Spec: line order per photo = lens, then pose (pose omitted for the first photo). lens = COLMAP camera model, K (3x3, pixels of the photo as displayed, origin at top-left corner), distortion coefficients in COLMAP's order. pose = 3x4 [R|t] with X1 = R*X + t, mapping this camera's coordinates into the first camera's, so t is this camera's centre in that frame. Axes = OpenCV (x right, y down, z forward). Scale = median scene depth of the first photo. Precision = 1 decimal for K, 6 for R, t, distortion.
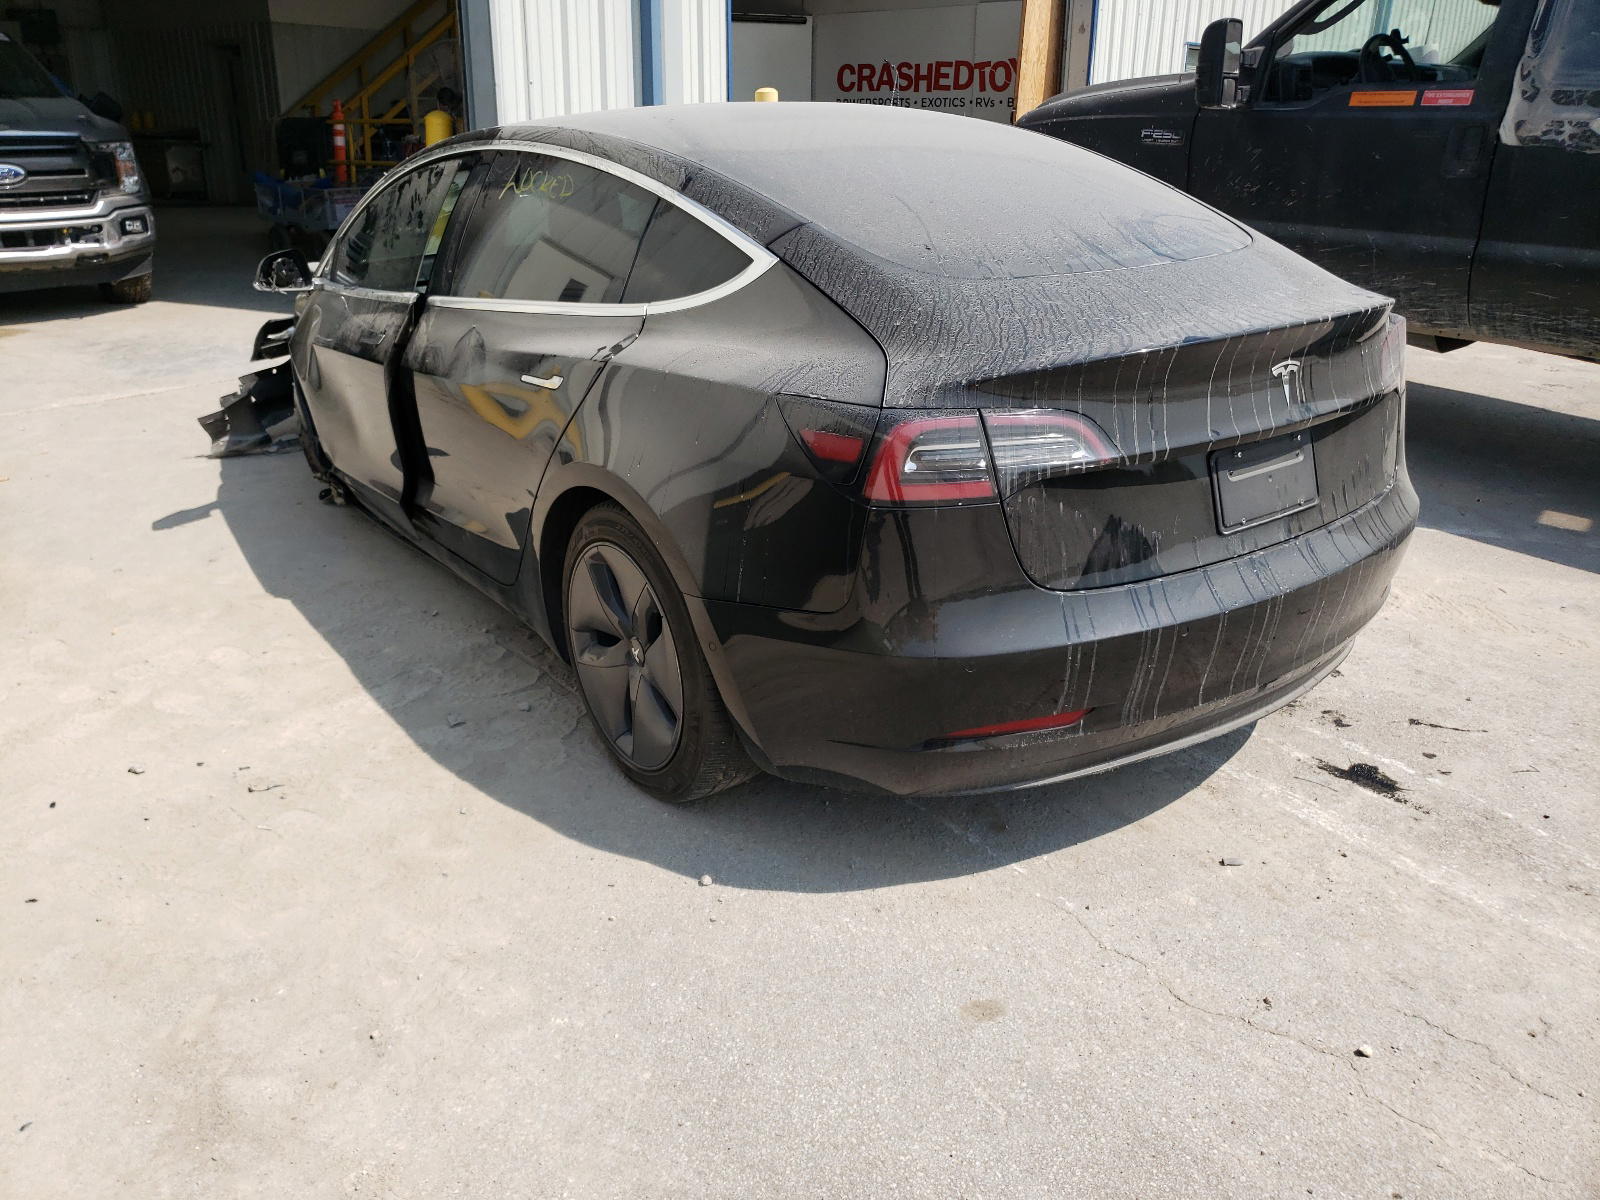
lens RADIAL K [[1303.1, 0, 792.8], [0, 1303.1, 595.1], [0, 0, 1]] dist [0.018942, 0.010370]
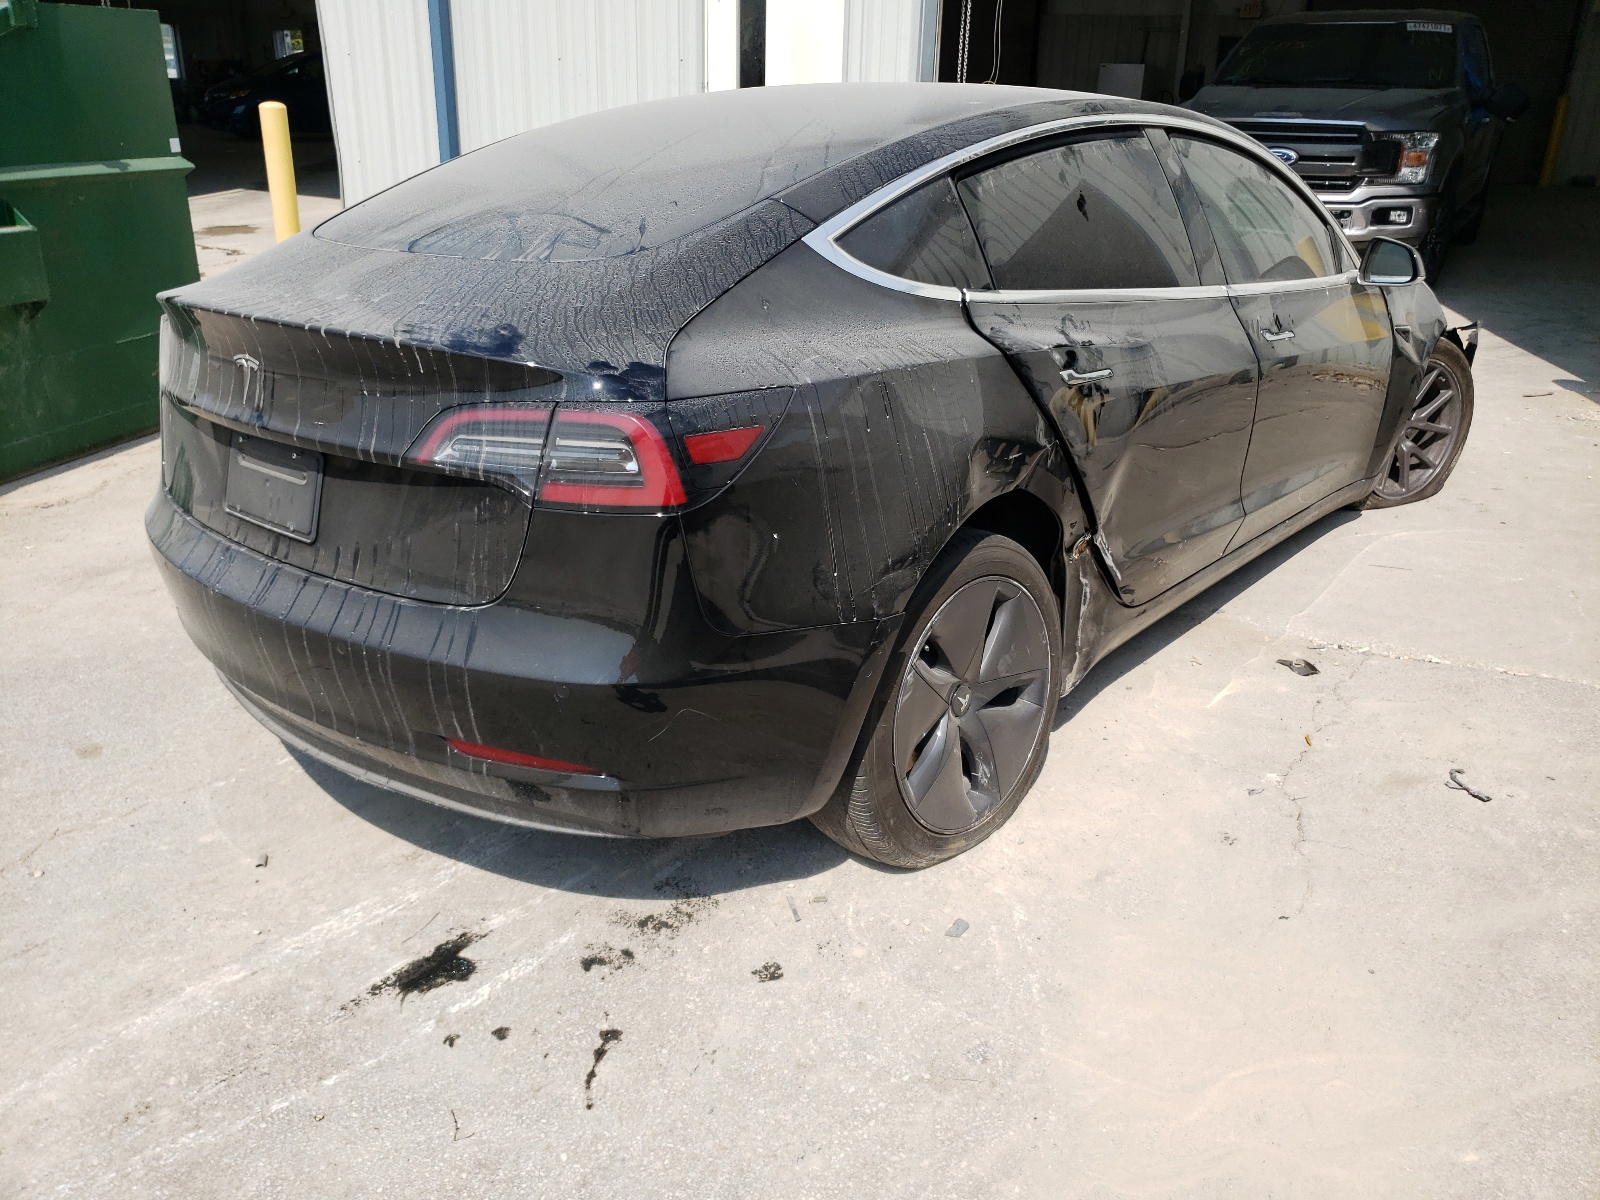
lens RADIAL K [[1303.1, 0, 795.0], [0, 1303.1, 605.0], [0, 0, 1]] dist [0.018942, 0.010370]
pose [[0.208381, 0.364785, -0.907474, 1.117511], [-0.358448, 0.891768, 0.276162, -0.341037], [0.909996, 0.267735, 0.316584, 0.910662]]
